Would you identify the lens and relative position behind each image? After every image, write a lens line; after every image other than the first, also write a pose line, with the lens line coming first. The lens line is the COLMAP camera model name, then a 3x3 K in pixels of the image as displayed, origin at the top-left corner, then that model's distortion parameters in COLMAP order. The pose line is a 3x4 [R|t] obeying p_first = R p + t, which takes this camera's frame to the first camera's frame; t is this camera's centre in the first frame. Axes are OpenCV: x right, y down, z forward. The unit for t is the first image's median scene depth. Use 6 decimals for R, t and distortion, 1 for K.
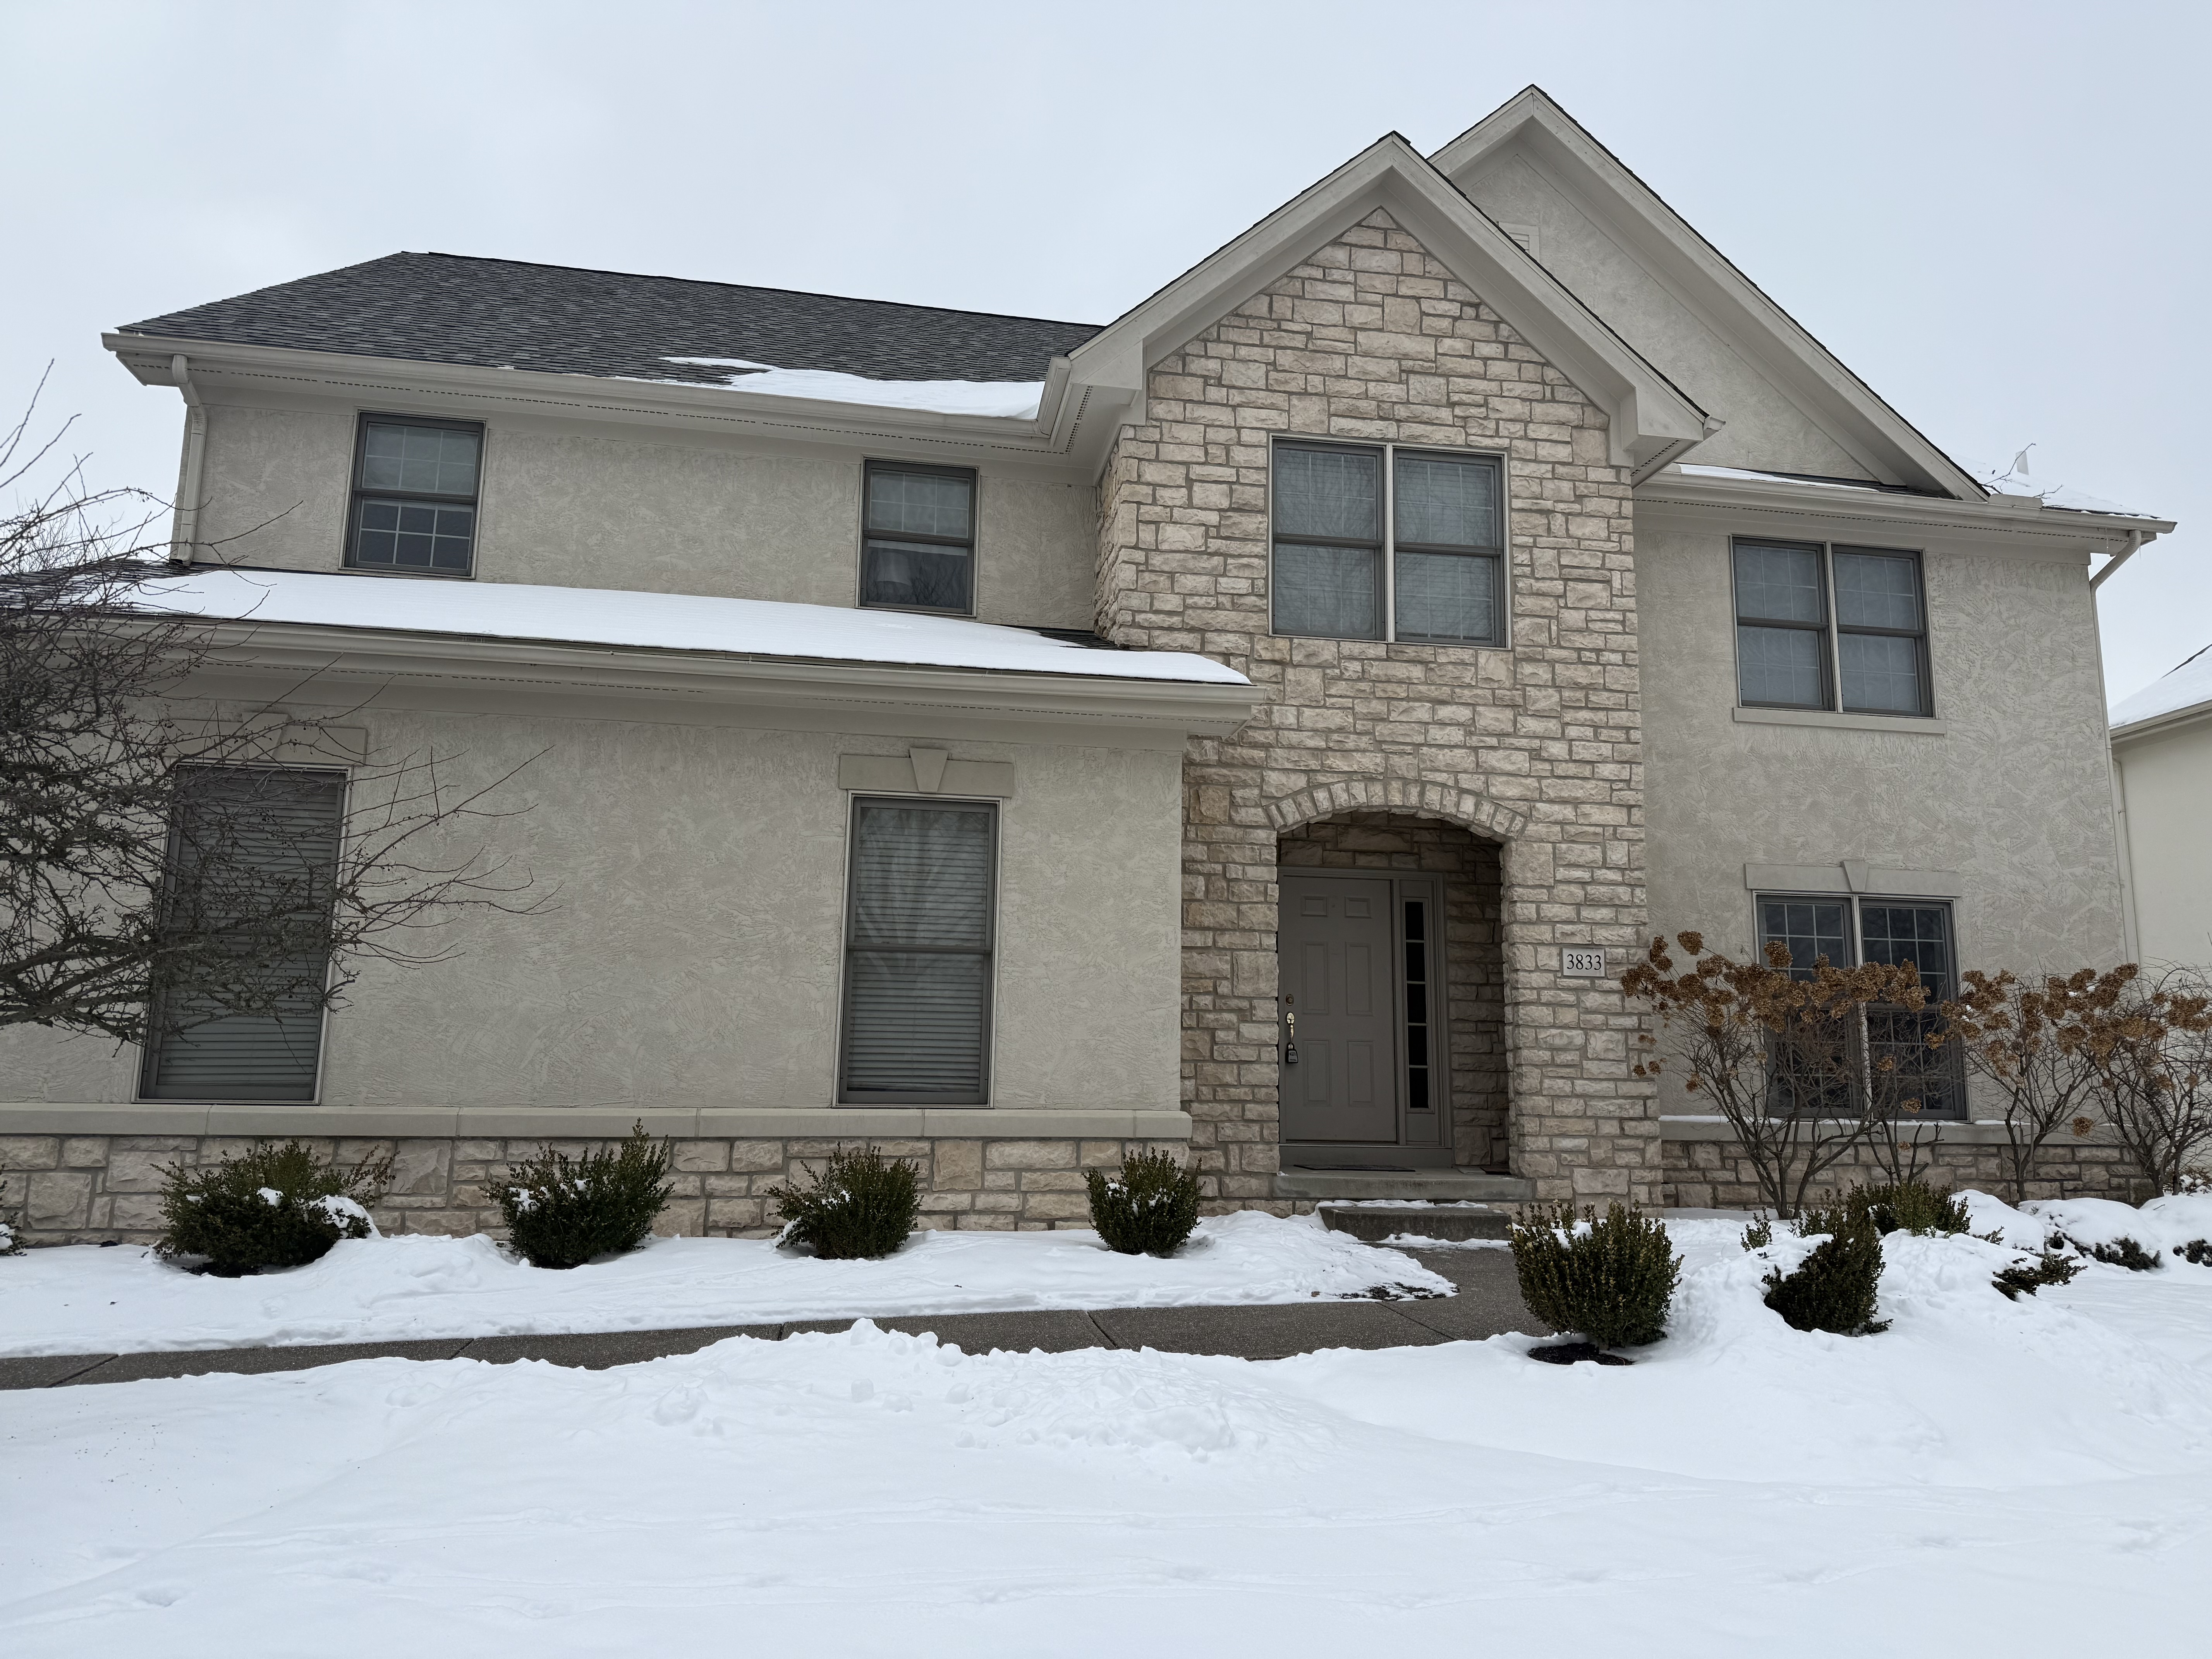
lens RADIAL K [[1536.1, 0, 1087.4], [0, 1536.1, 823.4], [0, 0, 1]] dist [0.002342, -0.000305]
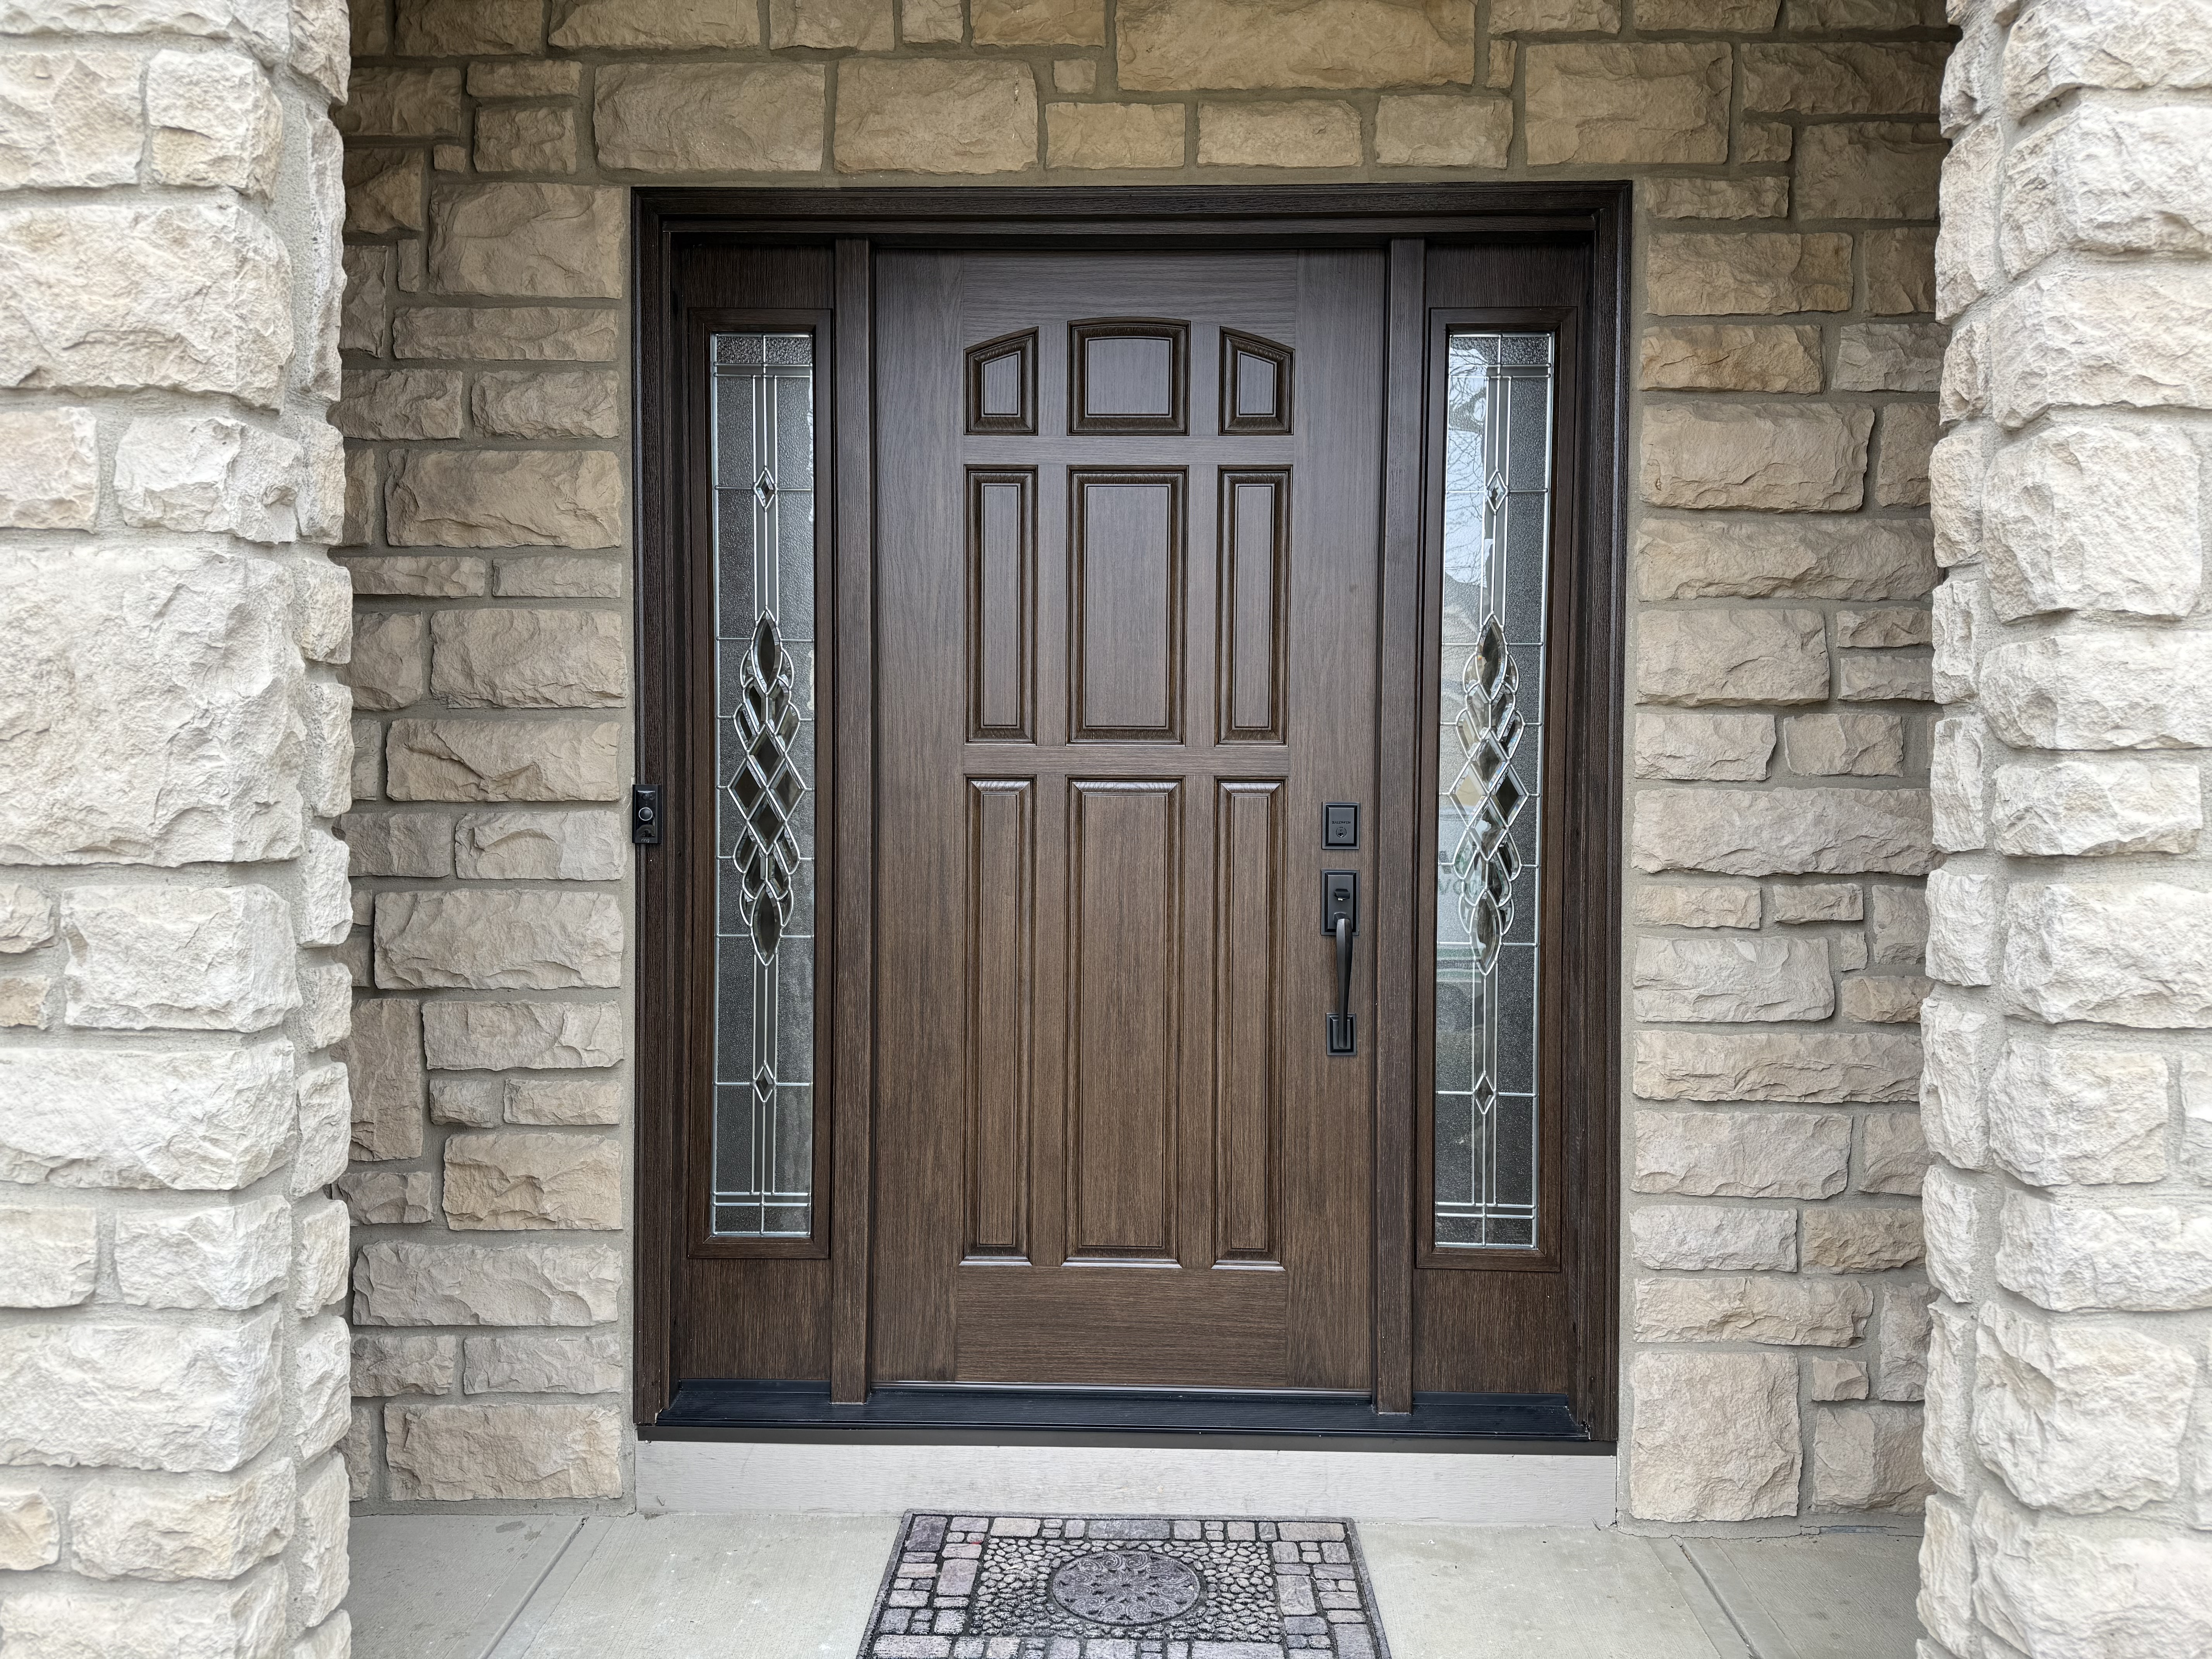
lens RADIAL K [[1536.1, 0, 1120.2], [0, 1536.1, 843.3], [0, 0, 1]] dist [0.002342, -0.000305]
pose [[0.982315, -0.004671, -0.187176, 0.205301], [0.043617, 0.977894, 0.204501, 0.076289], [0.182083, -0.209049, 0.960804, 0.779197]]
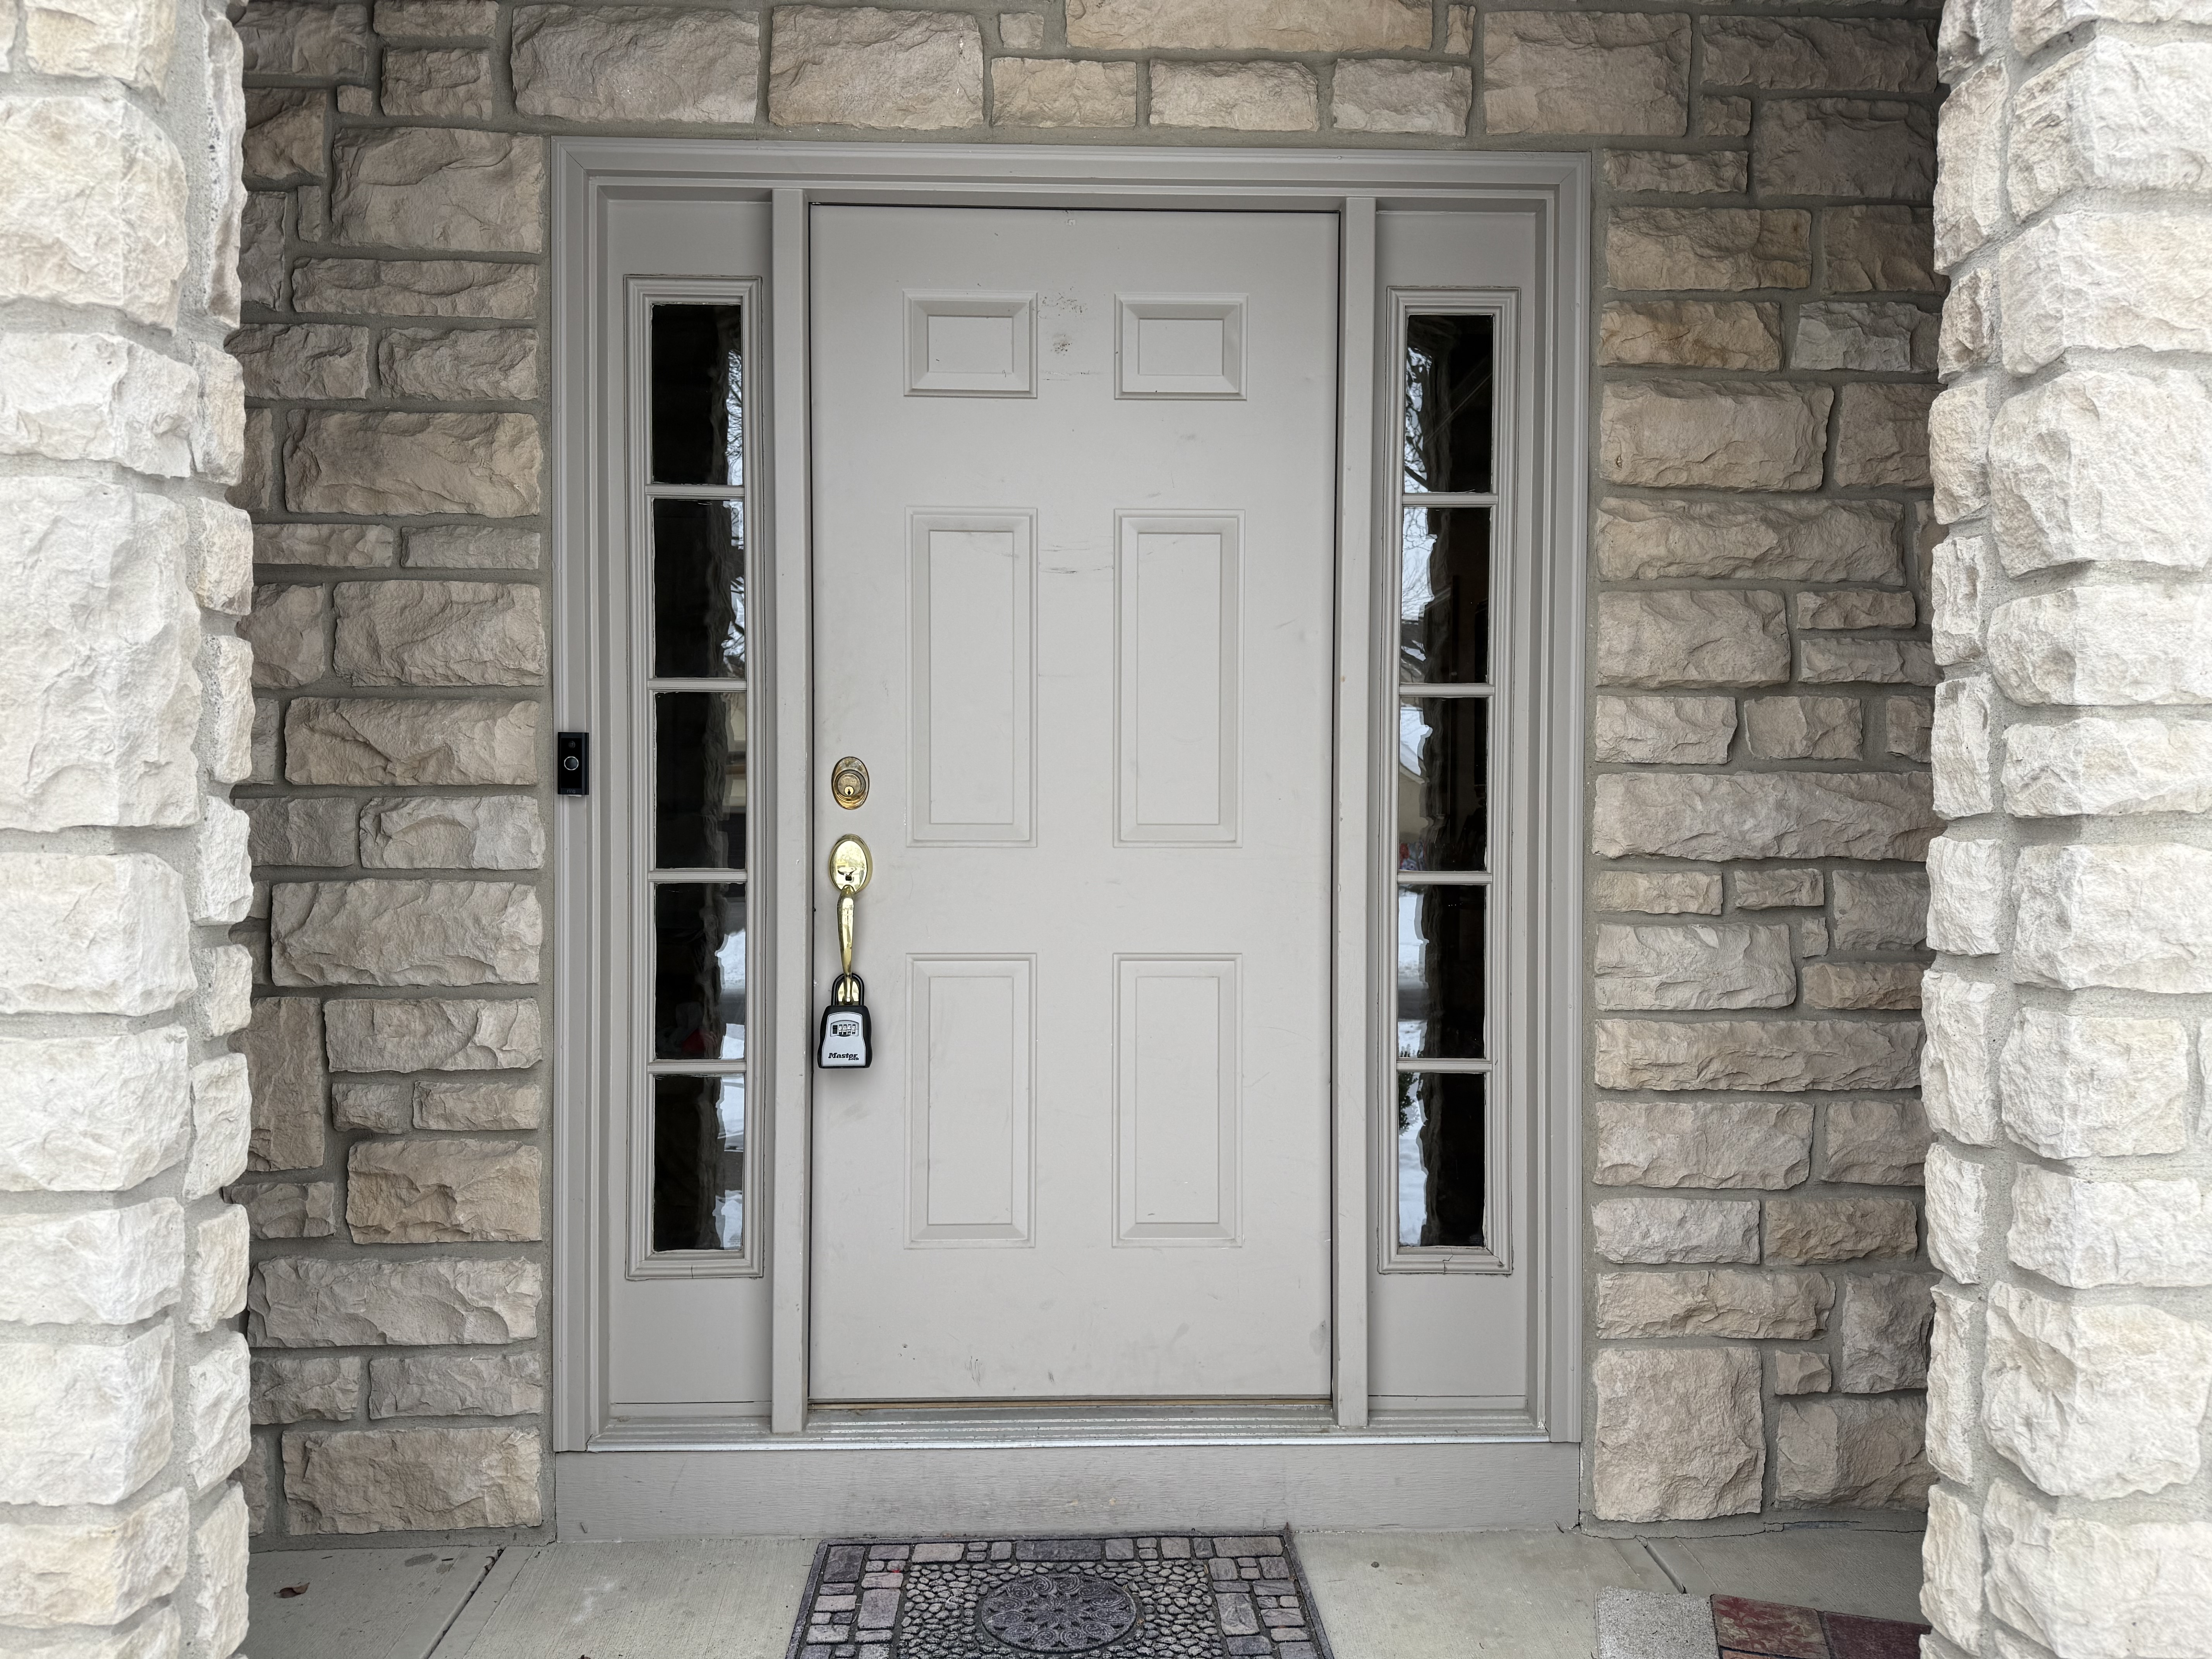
lens RADIAL K [[1536.1, 0, 1112.9], [0, 1536.1, 851.5], [0, 0, 1]] dist [0.002342, -0.000305]
pose [[0.991105, -0.007886, -0.132851, 0.198079], [0.034705, 0.979018, 0.200798, 0.081981], [0.128480, -0.203623, 0.970583, 0.785557]]
